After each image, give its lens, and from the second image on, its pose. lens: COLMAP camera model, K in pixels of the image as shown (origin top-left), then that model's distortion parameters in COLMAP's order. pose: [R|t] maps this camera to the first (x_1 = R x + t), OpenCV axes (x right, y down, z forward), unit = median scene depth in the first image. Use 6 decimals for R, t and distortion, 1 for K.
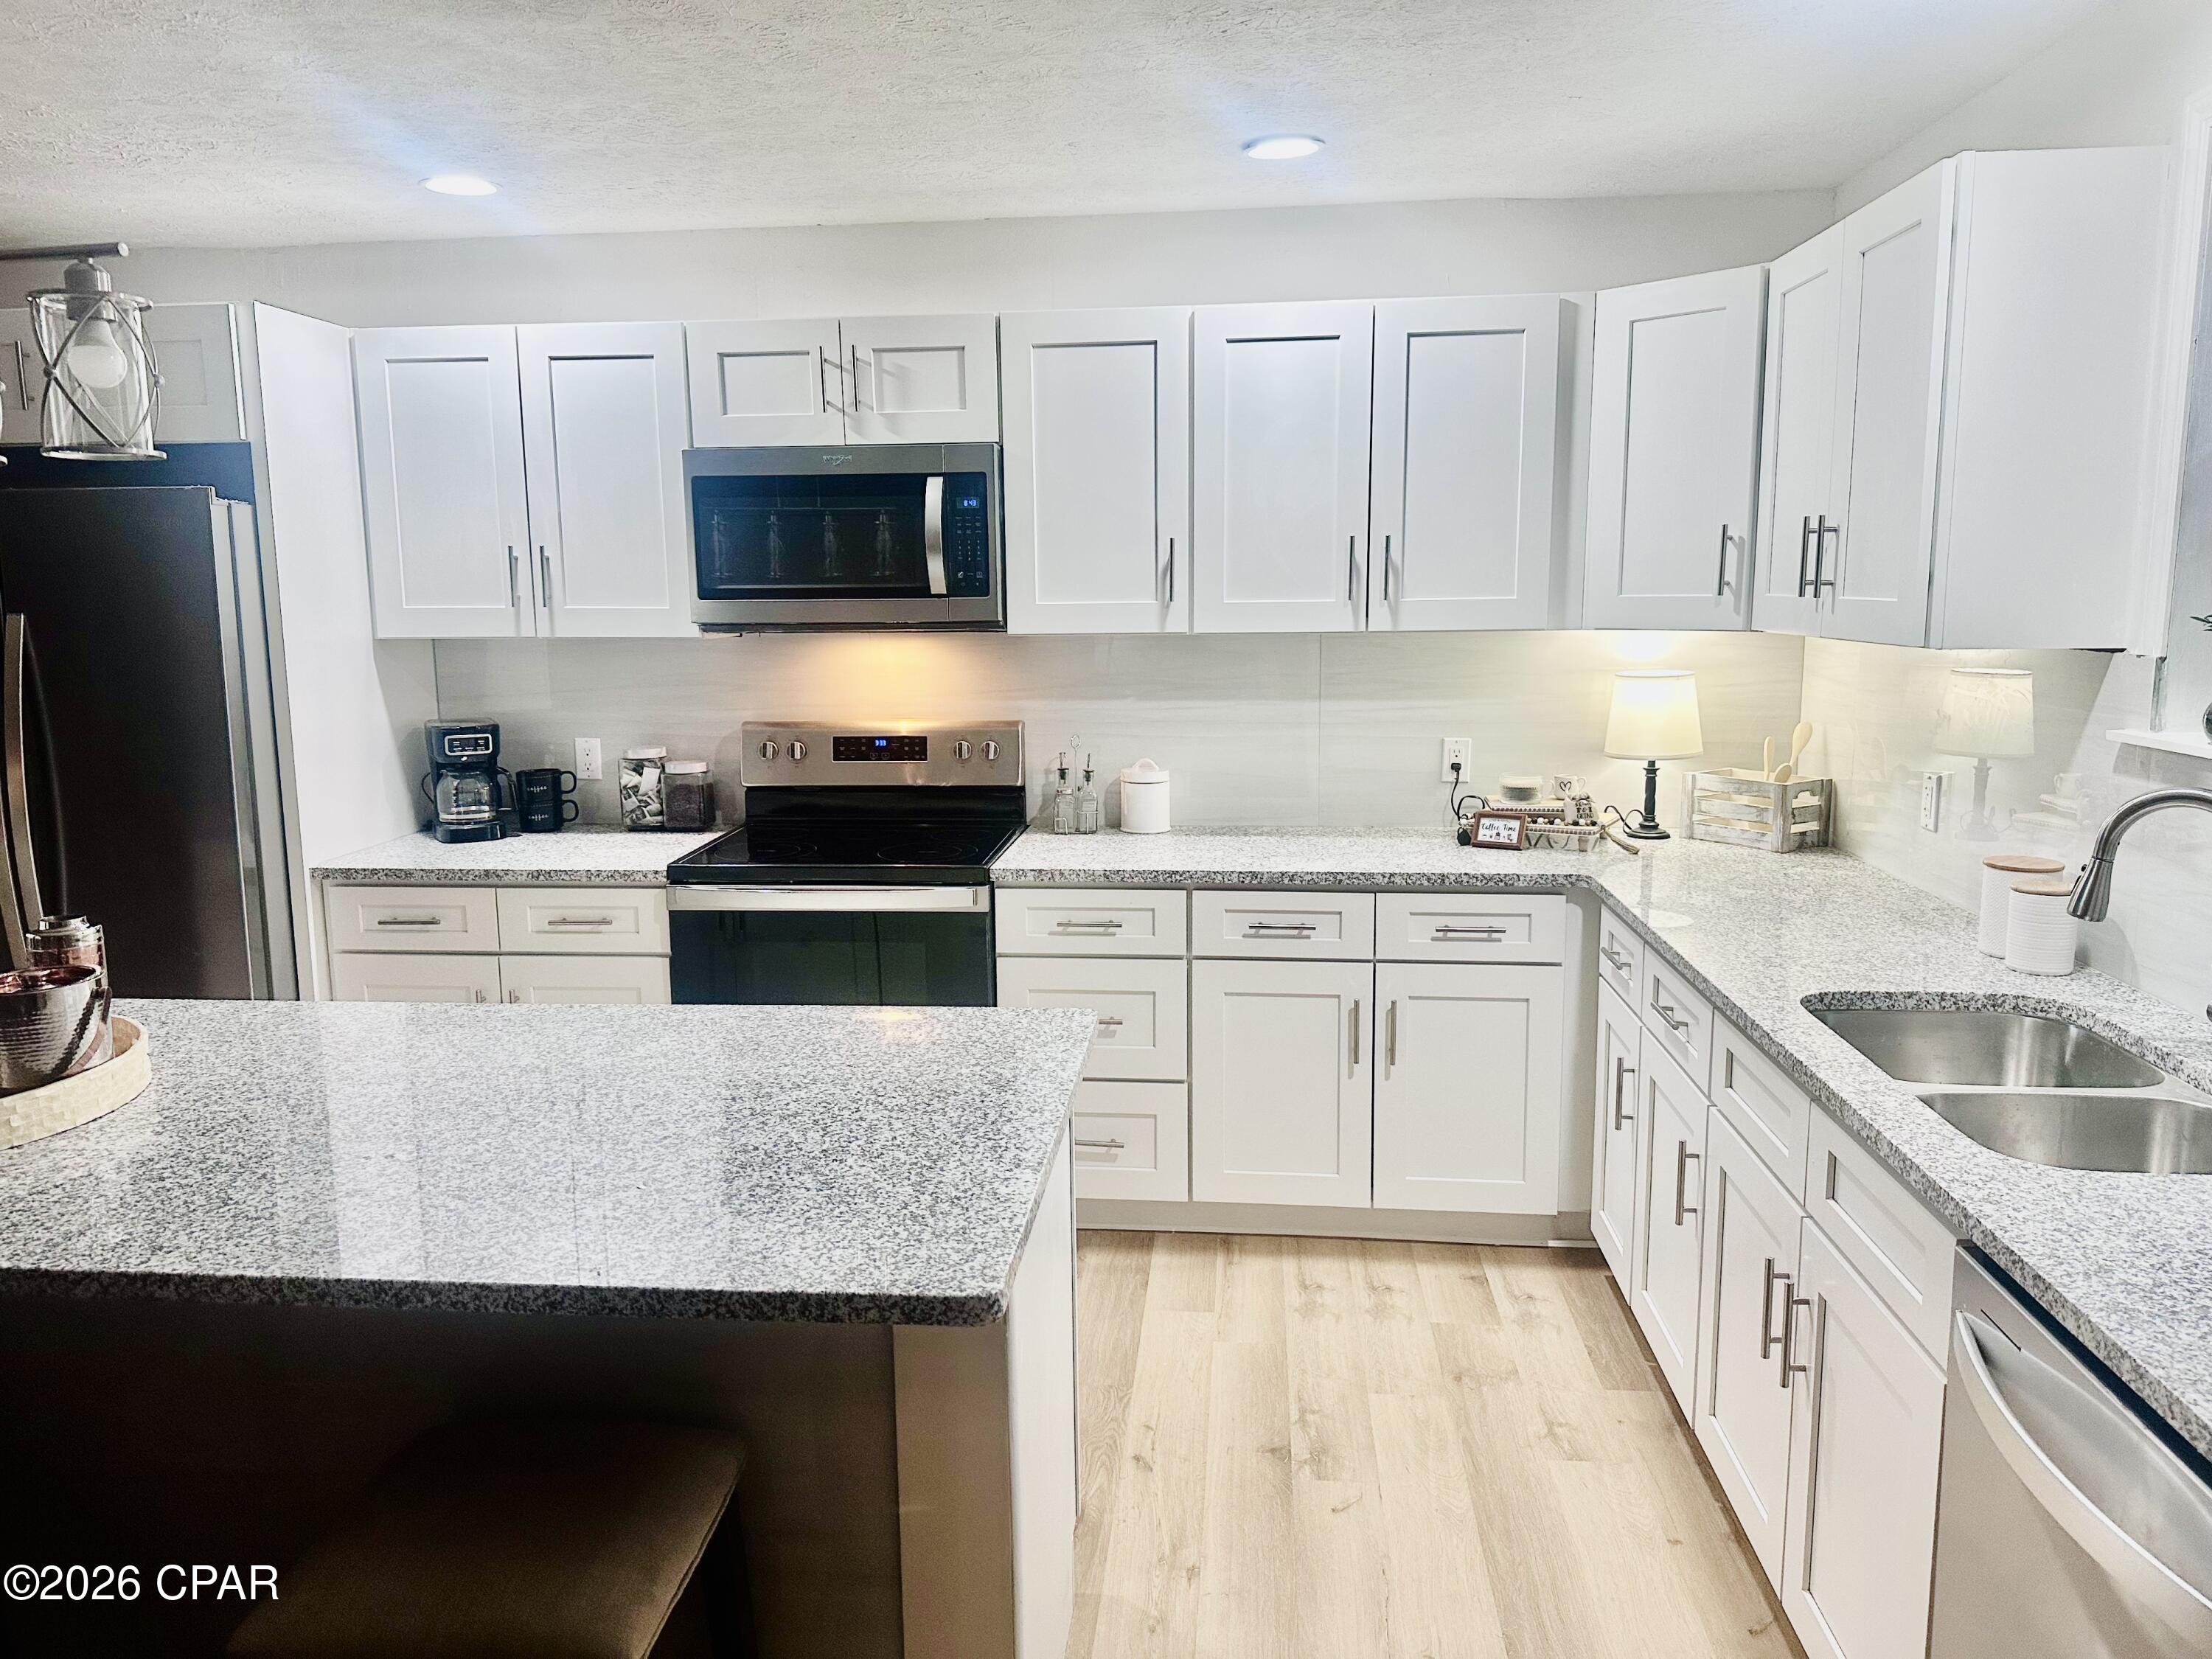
lens RADIAL K [[1566.3, 0, 1097.2], [0, 1566.3, 824.8], [0, 0, 1]] dist [0.092363, -0.102485]
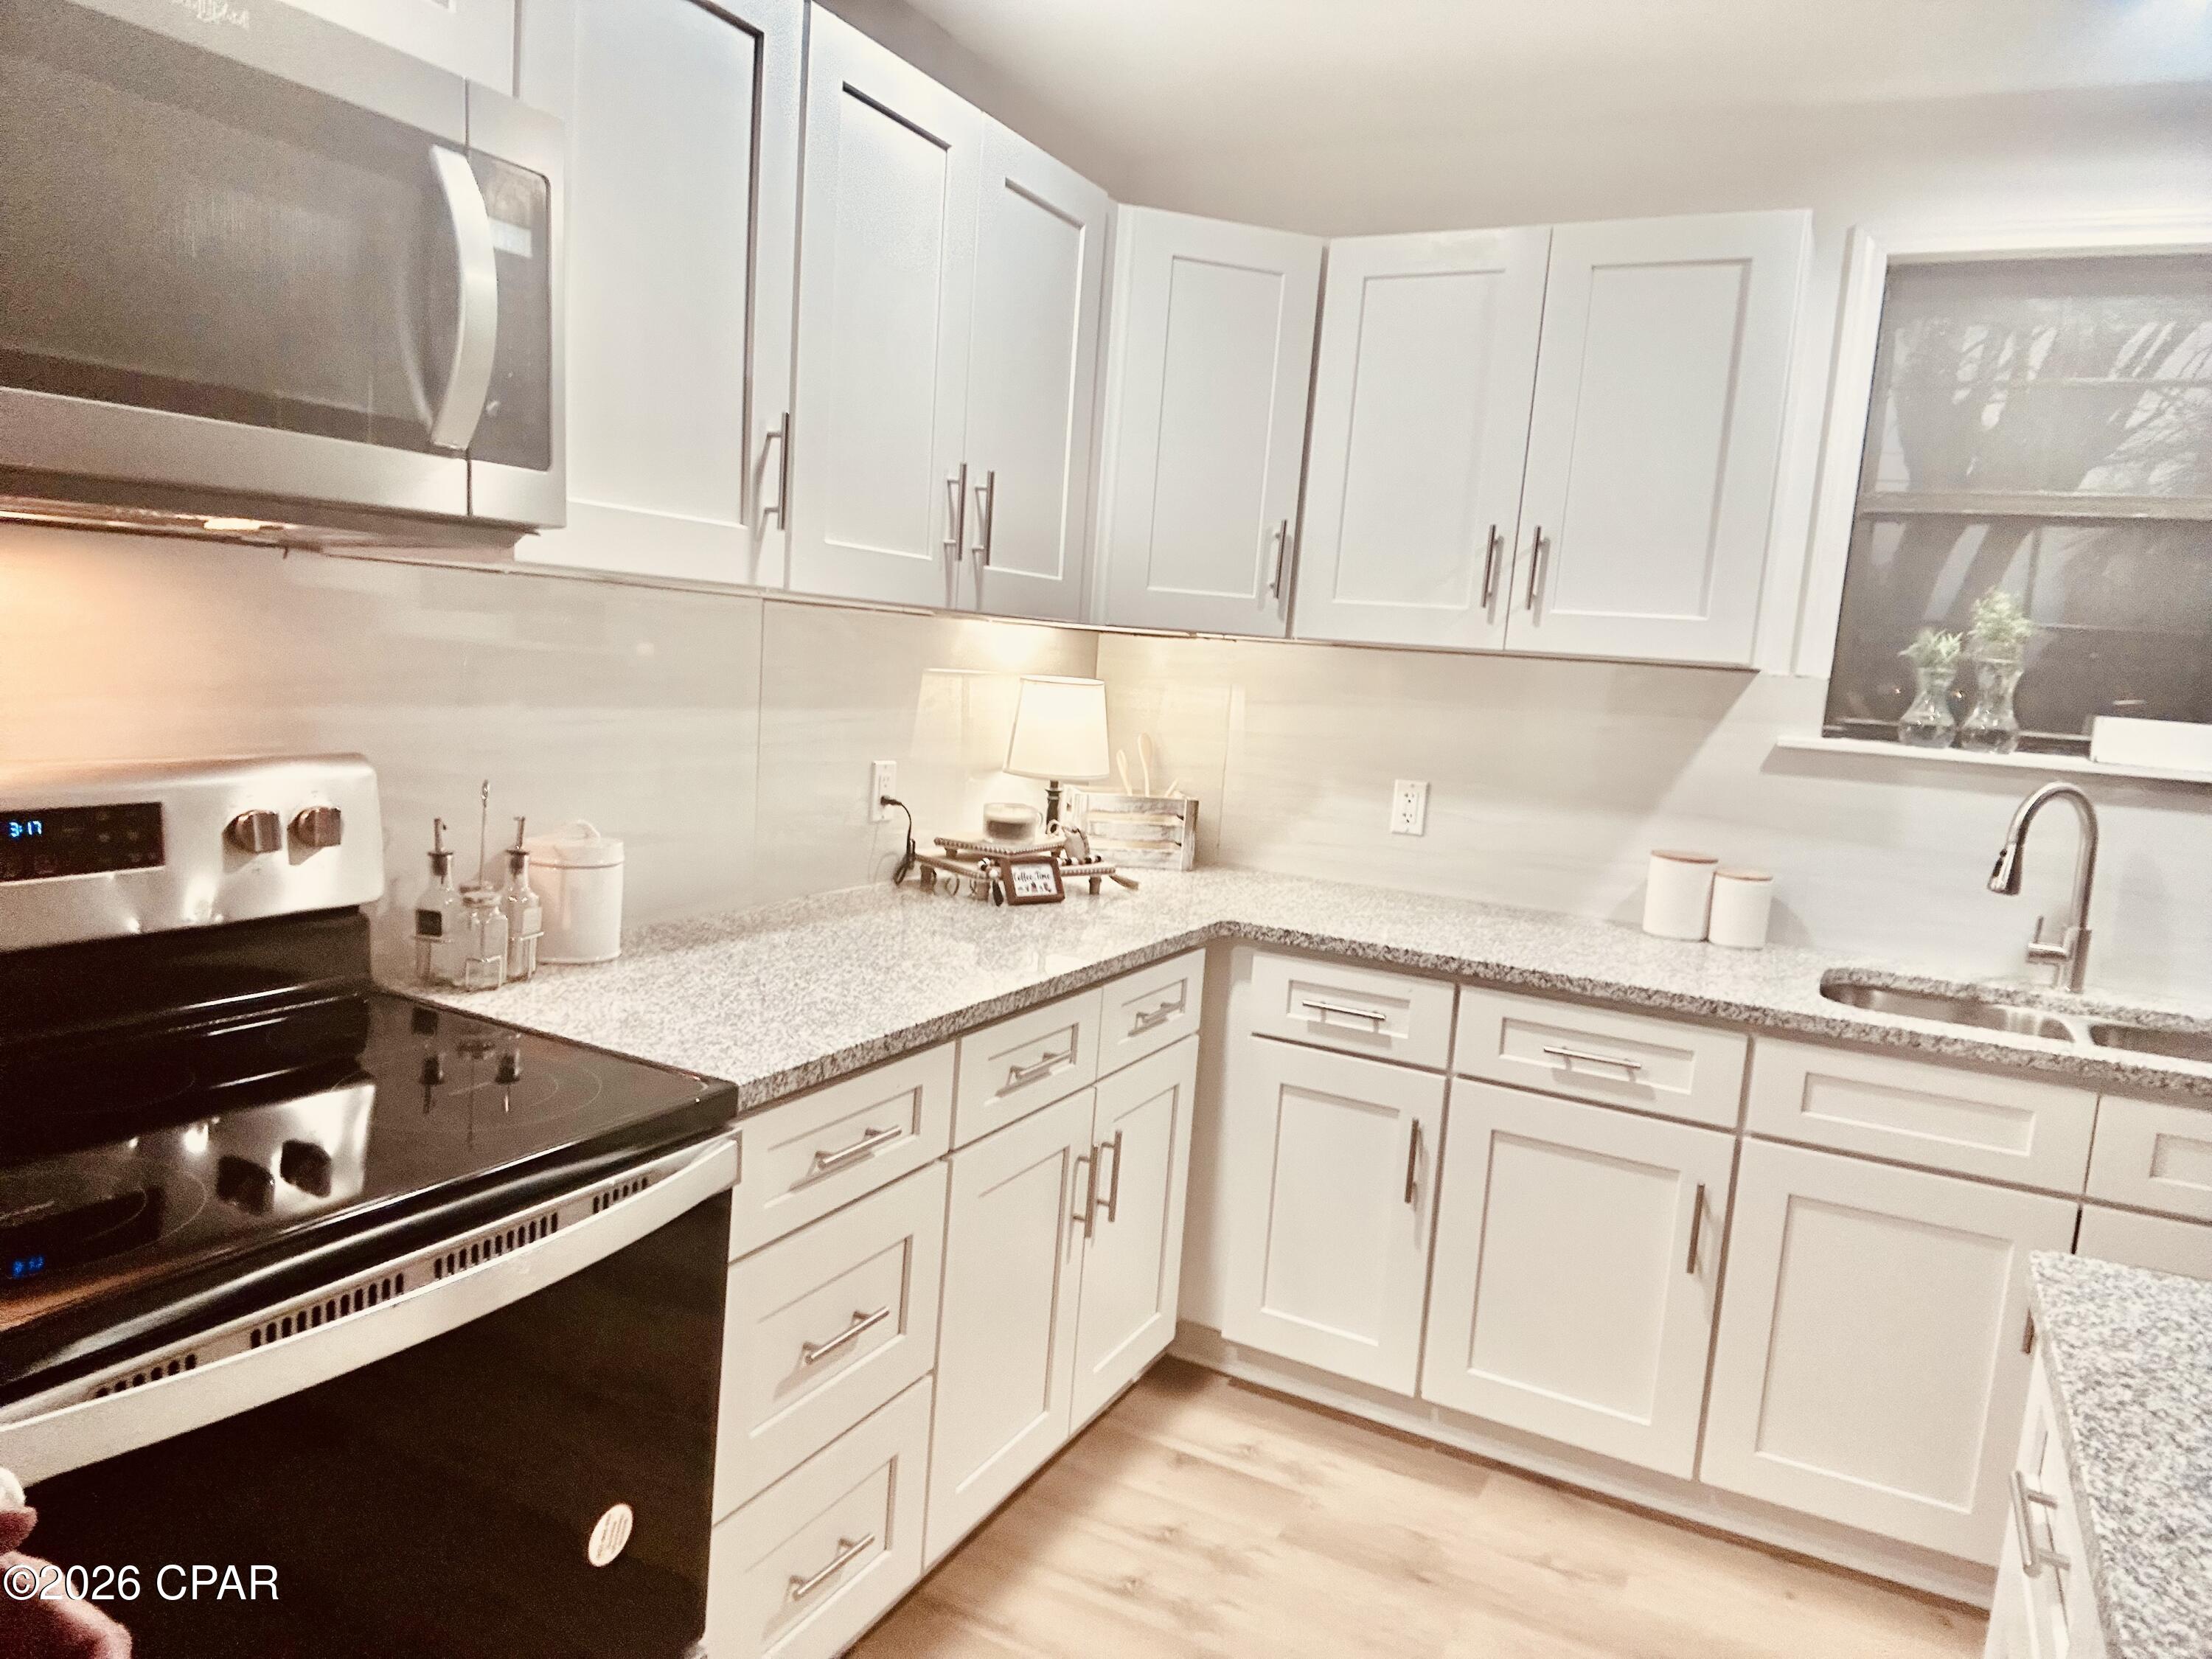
lens RADIAL K [[1498.5, 0, 1102.4], [0, 1498.5, 835.0], [0, 0, 1]] dist [0.091137, -0.012139]
pose [[0.355928, -0.080689, 0.931023, -0.414239], [0.068461, 0.995840, 0.060135, -0.060332], [-0.932002, 0.042335, 0.359971, 0.707044]]
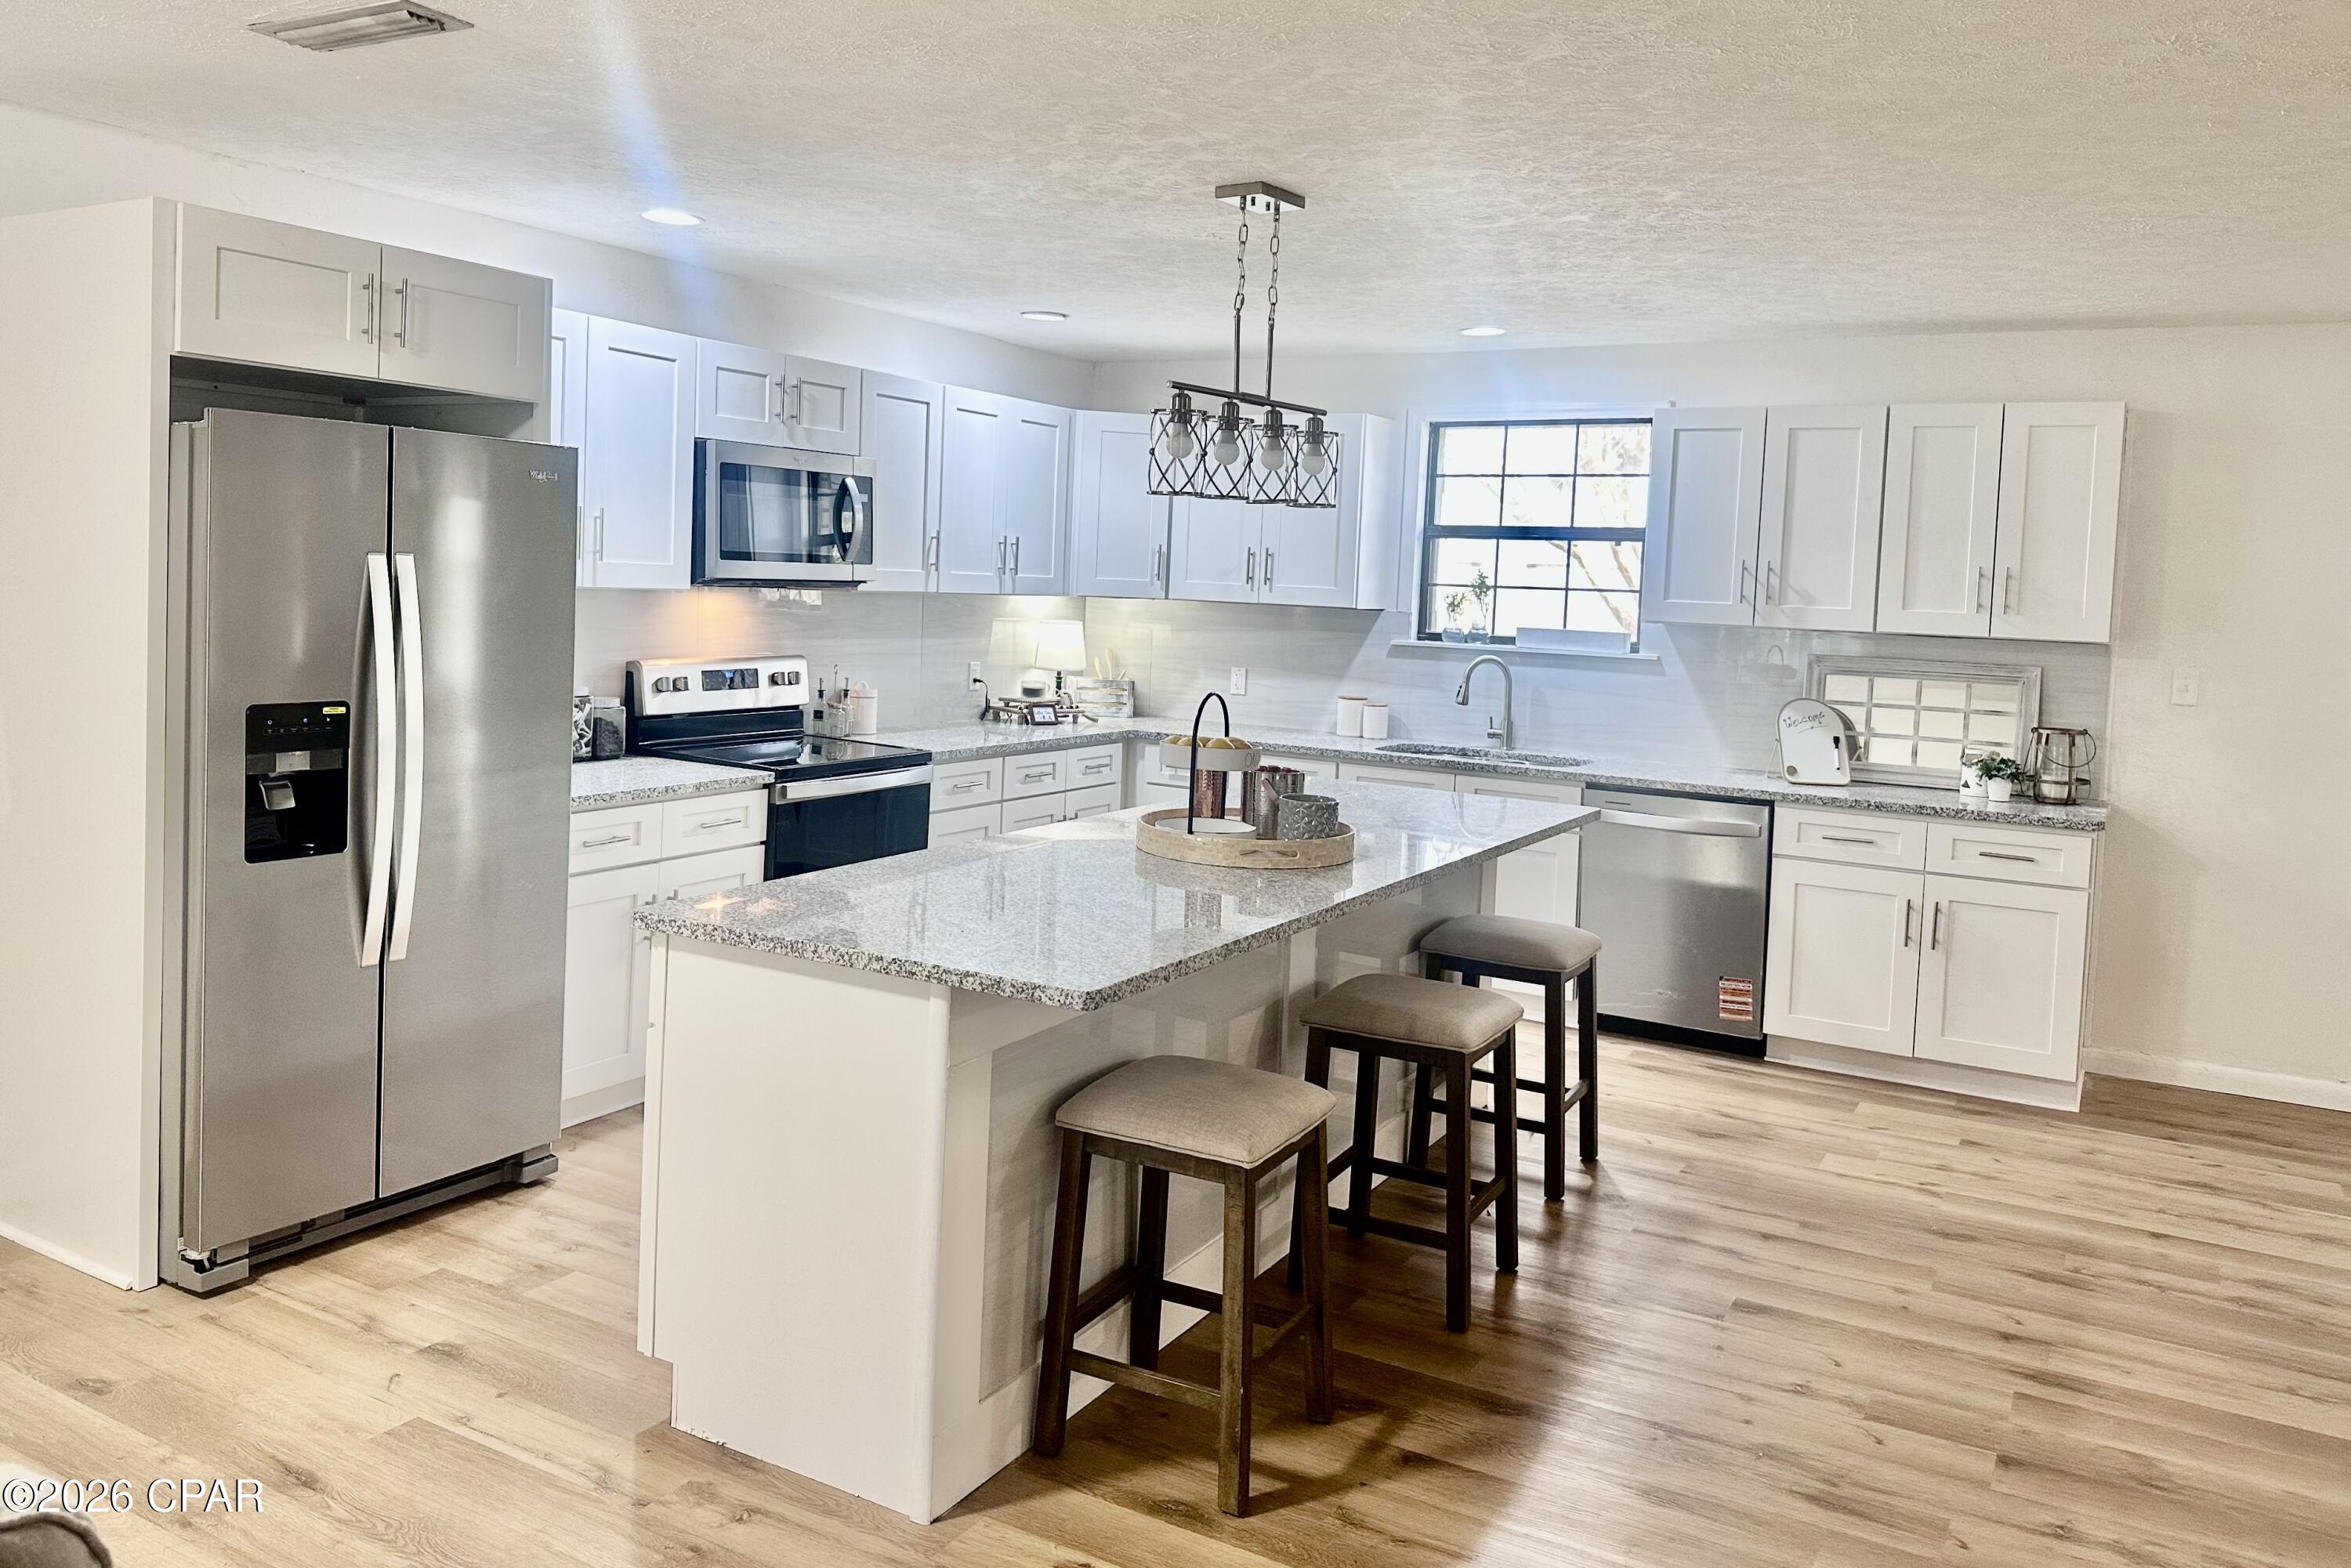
lens RADIAL K [[1774.1, 0, 1127.9], [0, 1774.1, 638.0], [0, 0, 1]] dist [0.051980, -0.047177]
pose [[0.407544, -0.004414, 0.913175, -1.427343], [0.094297, 0.994846, -0.037276, 0.001385], [-0.908304, 0.101301, 0.405860, 0.150304]]
